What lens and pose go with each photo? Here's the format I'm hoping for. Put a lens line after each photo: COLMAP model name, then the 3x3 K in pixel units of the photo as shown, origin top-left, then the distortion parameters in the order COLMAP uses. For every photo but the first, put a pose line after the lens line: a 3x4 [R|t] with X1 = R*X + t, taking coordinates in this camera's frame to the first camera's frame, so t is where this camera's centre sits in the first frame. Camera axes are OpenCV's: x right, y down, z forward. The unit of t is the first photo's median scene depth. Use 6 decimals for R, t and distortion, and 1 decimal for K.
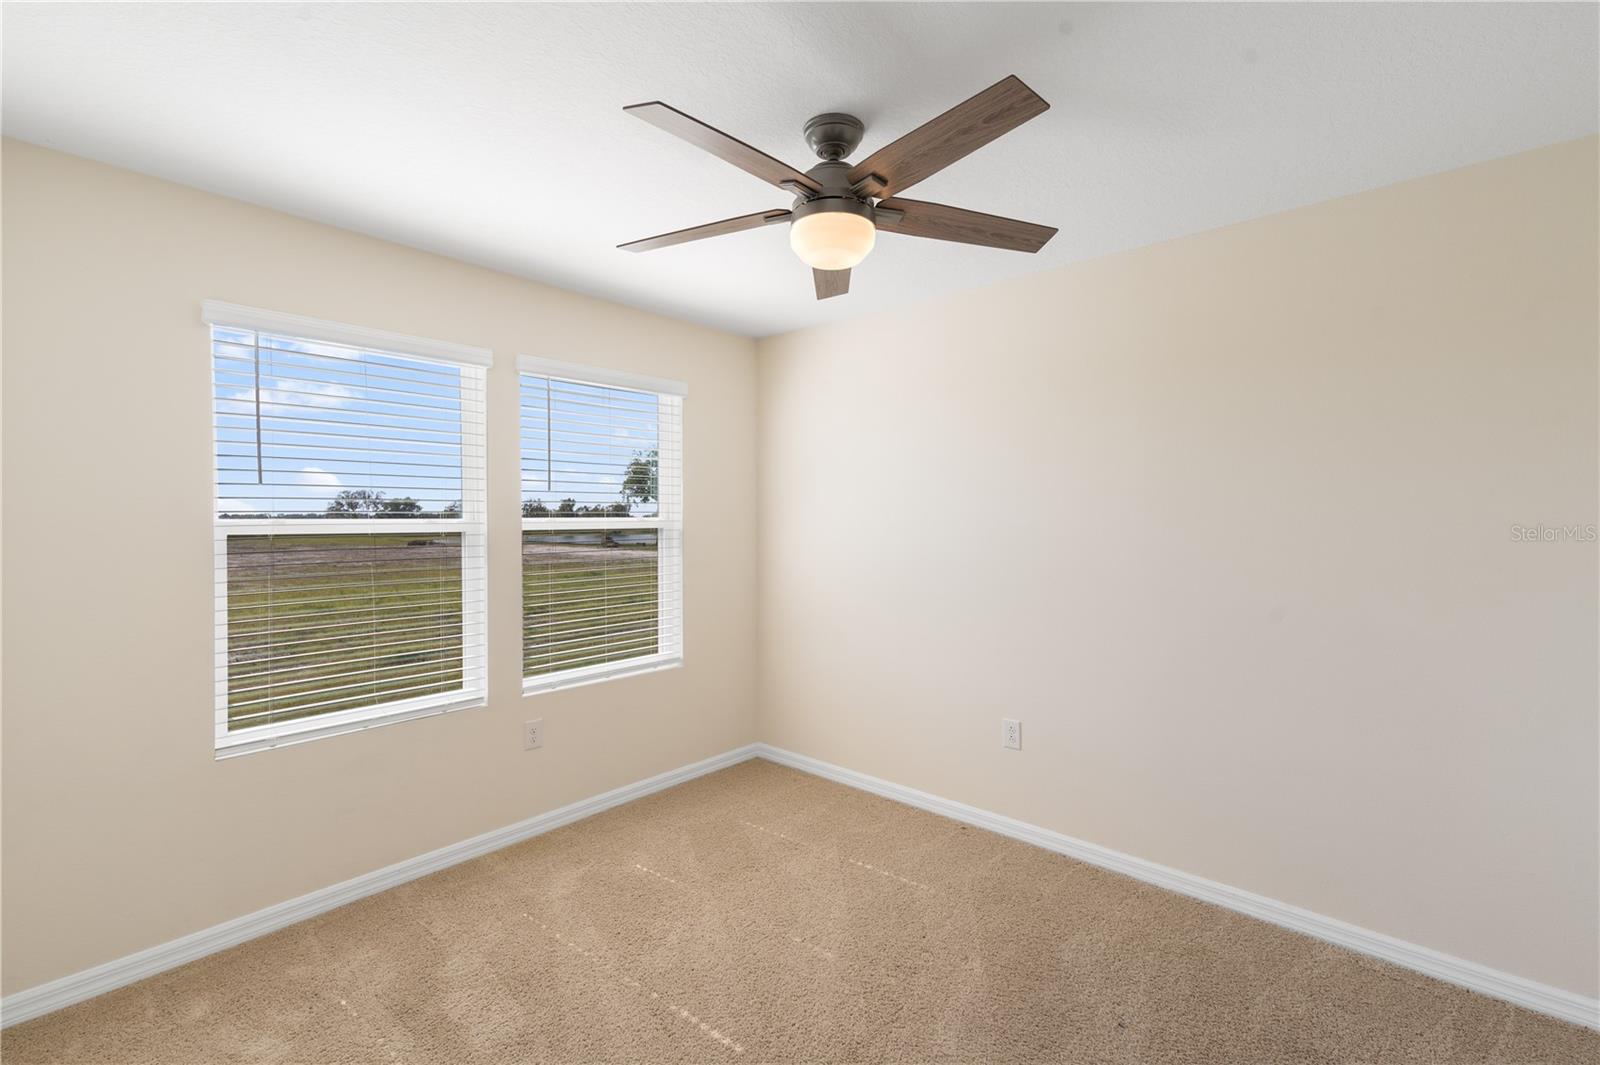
lens RADIAL K [[725.6, 0, 797.3], [0, 725.6, 531.5], [0, 0, 1]] dist [0.041537, -0.000261]
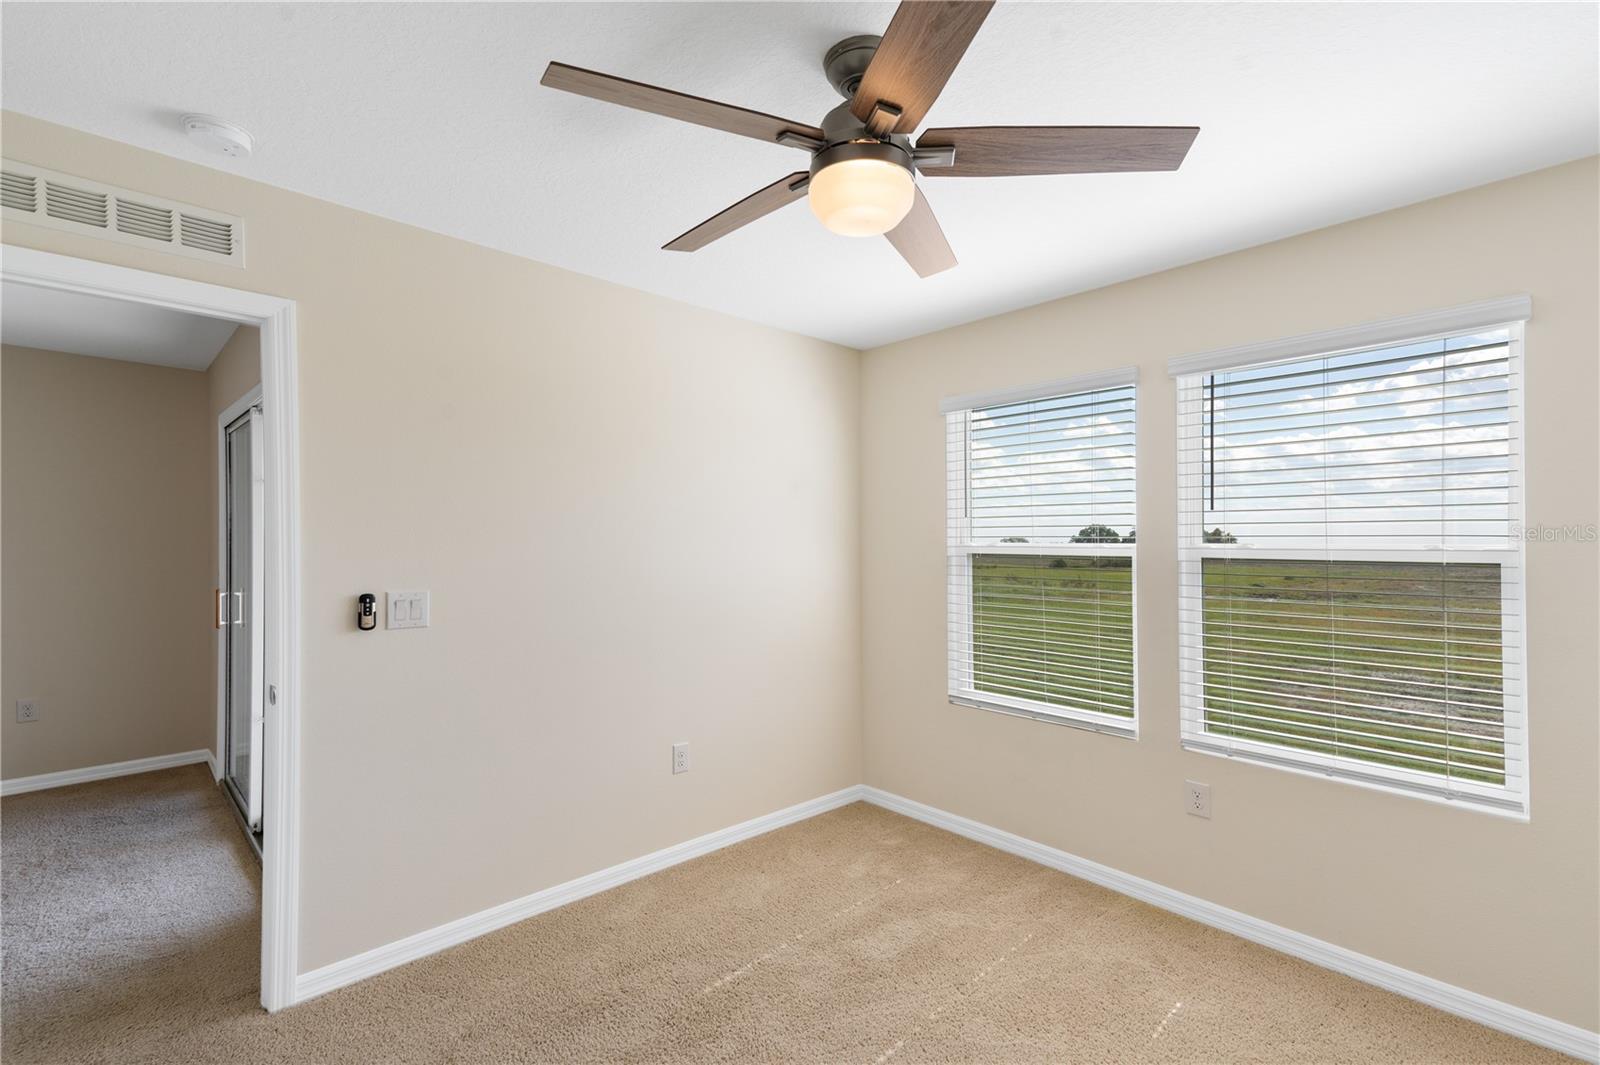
lens RADIAL K [[721.0, 0, 766.8], [0, 721.0, 543.8], [0, 0, 1]] dist [0.018877, -0.000260]
pose [[-0.120231, 0.006712, -0.992723, 0.596603], [-0.021114, 0.999734, 0.009316, -0.017099], [0.992521, 0.022080, -0.120057, 0.677904]]
